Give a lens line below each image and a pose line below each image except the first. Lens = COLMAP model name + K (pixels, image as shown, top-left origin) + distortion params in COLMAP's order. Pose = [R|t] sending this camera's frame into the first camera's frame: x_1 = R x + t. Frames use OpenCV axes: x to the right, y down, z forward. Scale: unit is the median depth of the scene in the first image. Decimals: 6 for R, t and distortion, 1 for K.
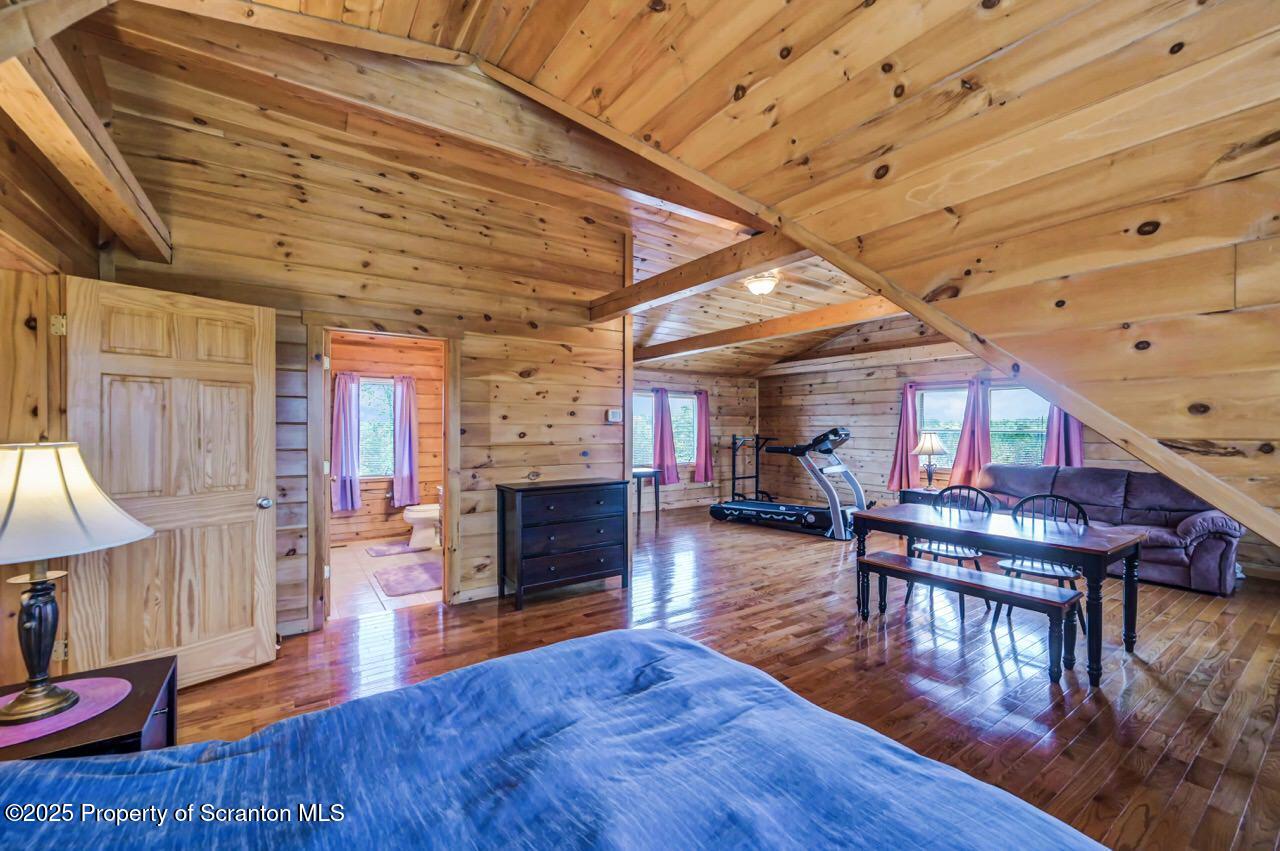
lens RADIAL K [[510.5, 0, 638.8], [0, 510.5, 427.5], [0, 0, 1]] dist [-0.002468, 0.000624]
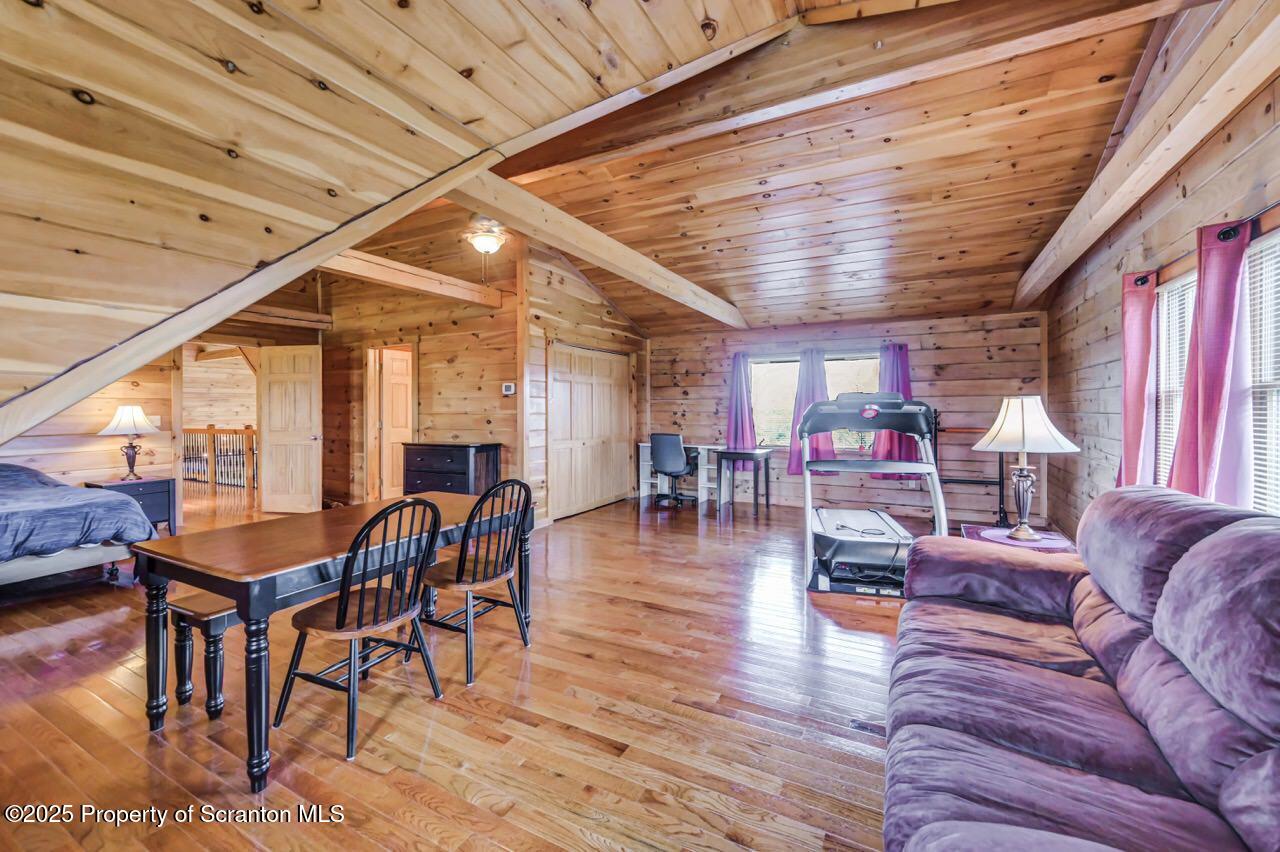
lens RADIAL K [[510.5, 0, 642.5], [0, 510.5, 416.8], [0, 0, 1]] dist [-0.002468, 0.000624]
pose [[0.458786, 0.003082, -0.888541, 1.155471], [0.002244, 0.999987, 0.004628, 0.036020], [0.888544, -0.004117, 0.458773, 0.804779]]
